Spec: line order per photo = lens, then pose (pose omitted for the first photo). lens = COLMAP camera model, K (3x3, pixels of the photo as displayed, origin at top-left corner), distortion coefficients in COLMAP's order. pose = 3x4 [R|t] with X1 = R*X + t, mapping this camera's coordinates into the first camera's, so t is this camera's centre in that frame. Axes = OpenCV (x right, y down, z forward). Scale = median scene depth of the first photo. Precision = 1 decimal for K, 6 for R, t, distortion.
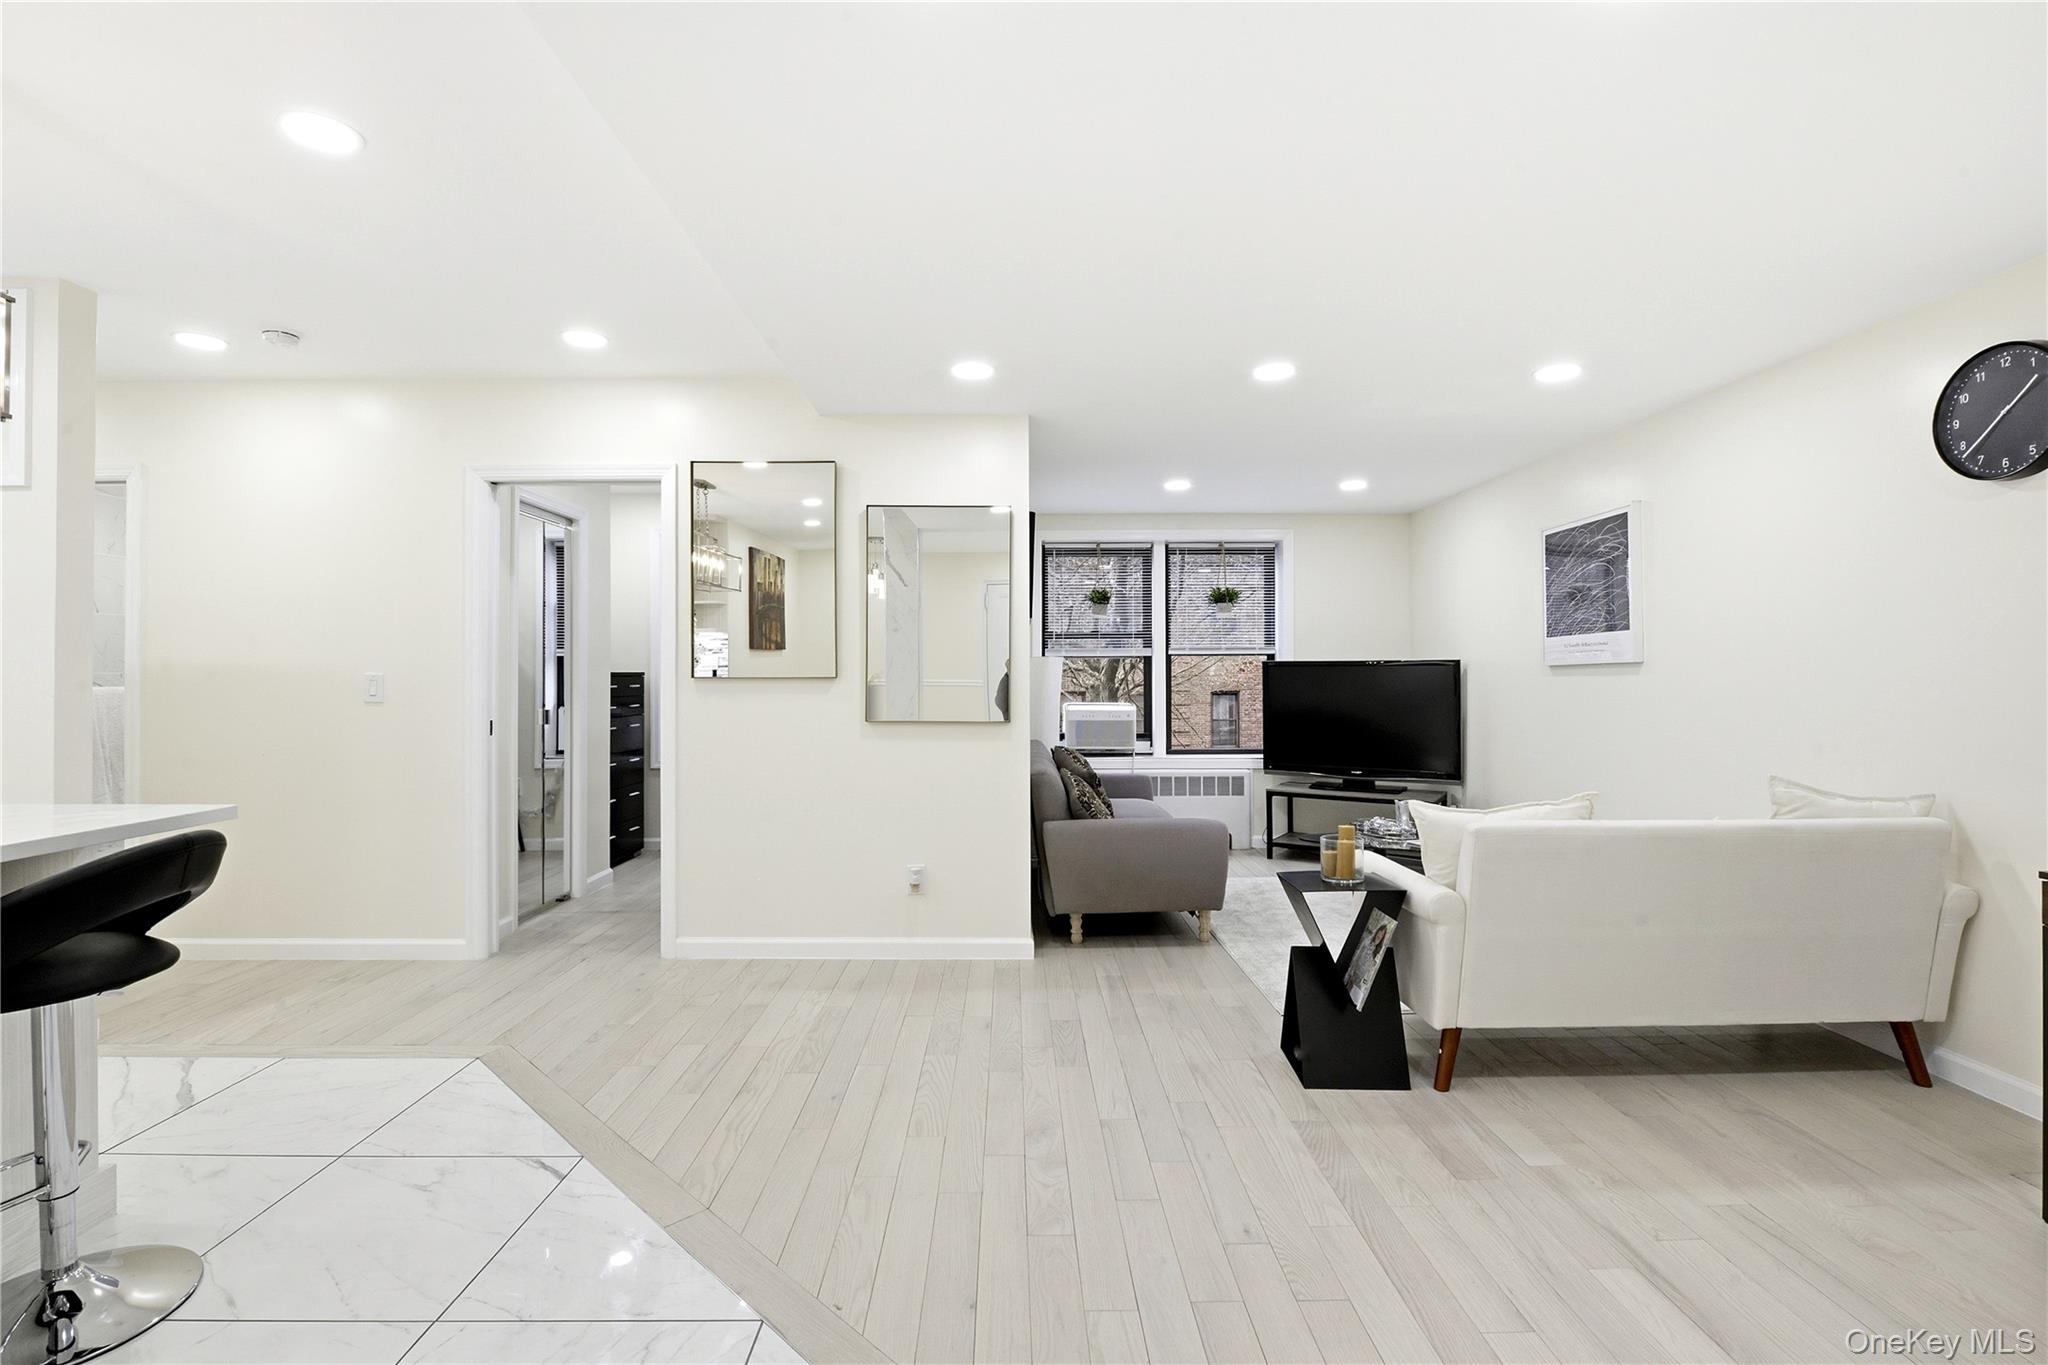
lens RADIAL K [[756.9, 0, 1121.1], [0, 756.9, 670.6], [0, 0, 1]] dist [-0.010004, -0.000152]
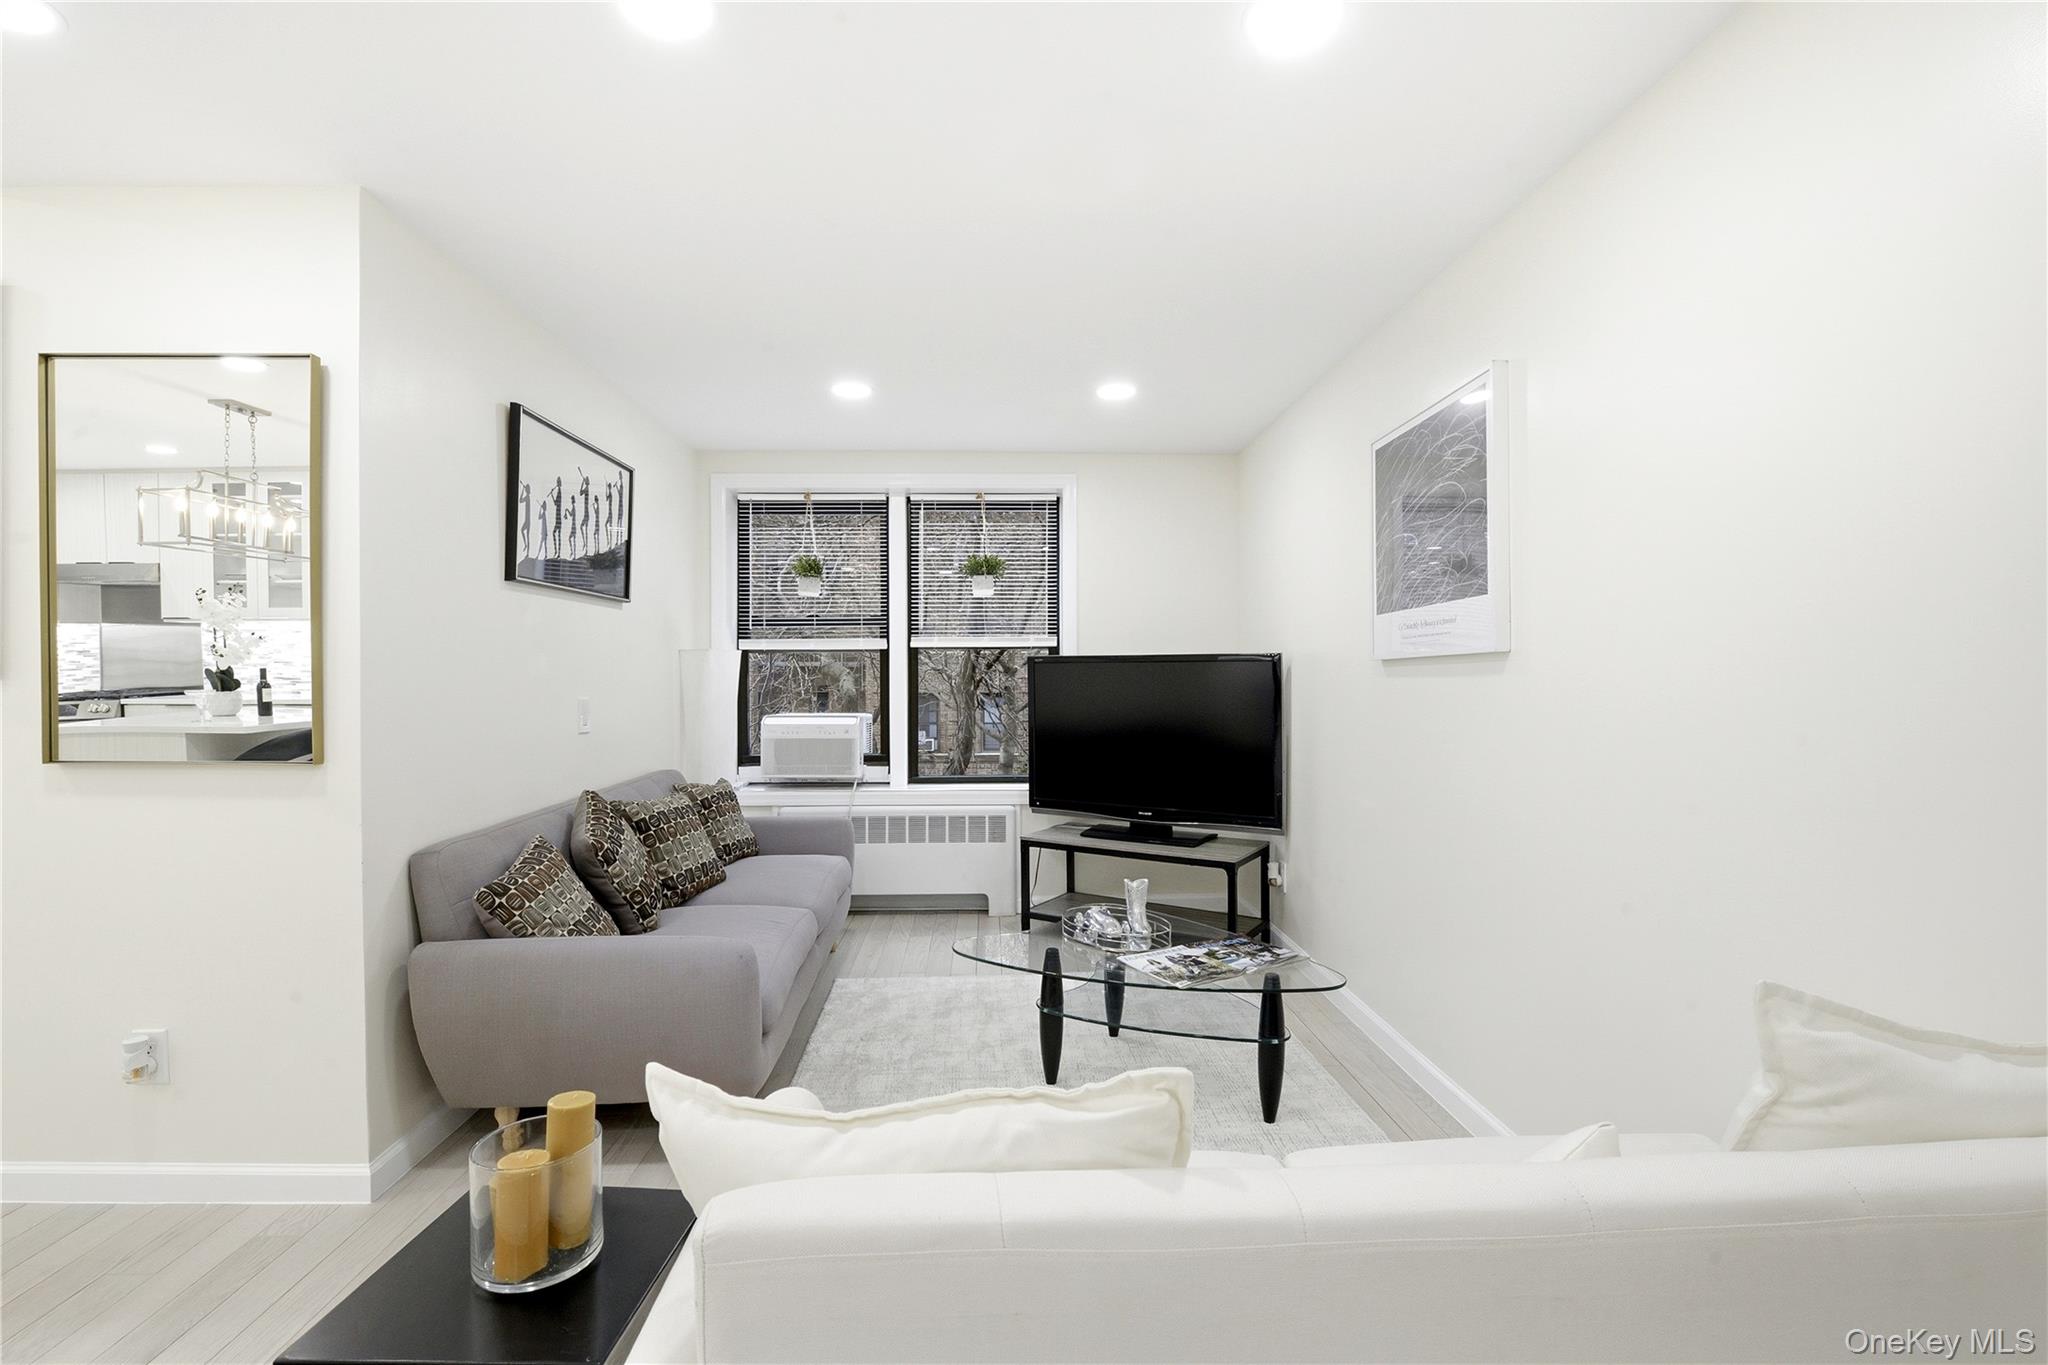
lens RADIAL K [[859.0, 0, 1004.7], [0, 859.0, 678.6], [0, 0, 1]] dist [-0.013426, -0.000456]
pose [[0.999914, -0.001001, 0.013109, 0.151125], [0.000873, 0.999952, 0.009763, 0.000886], [-0.013118, -0.009751, 0.999866, 0.181541]]
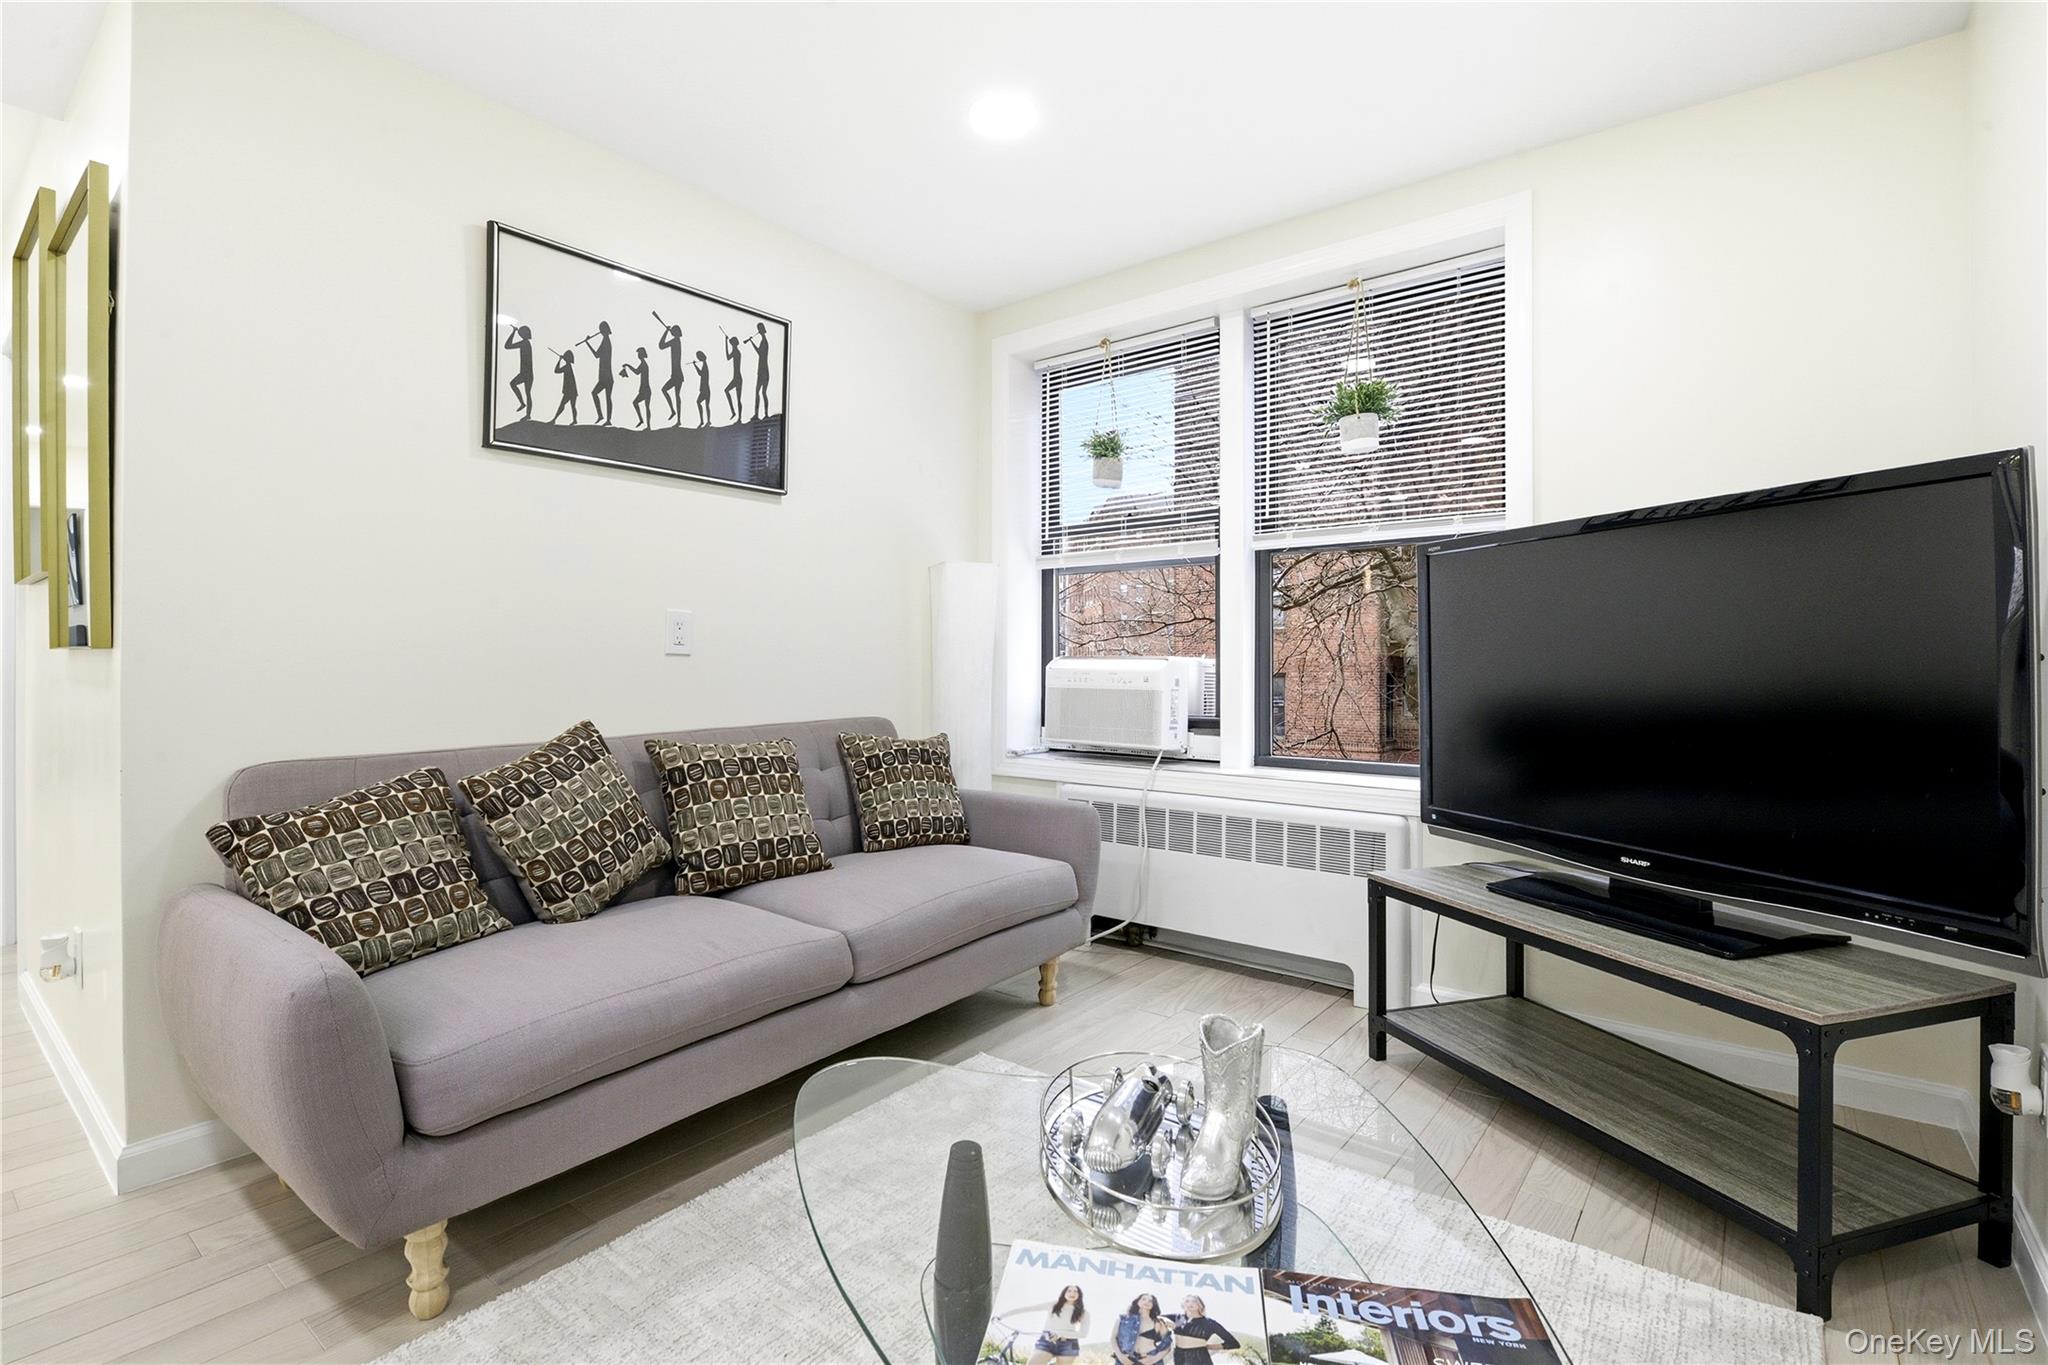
lens RADIAL K [[927.7, 0, 1019.5], [0, 927.7, 658.8], [0, 0, 1]] dist [-0.015087, -0.000402]
pose [[0.779369, 0.001077, -0.626564, 0.321513], [0.003925, 0.999971, 0.006601, 0.042611], [0.626553, -0.007603, 0.779342, 0.494543]]
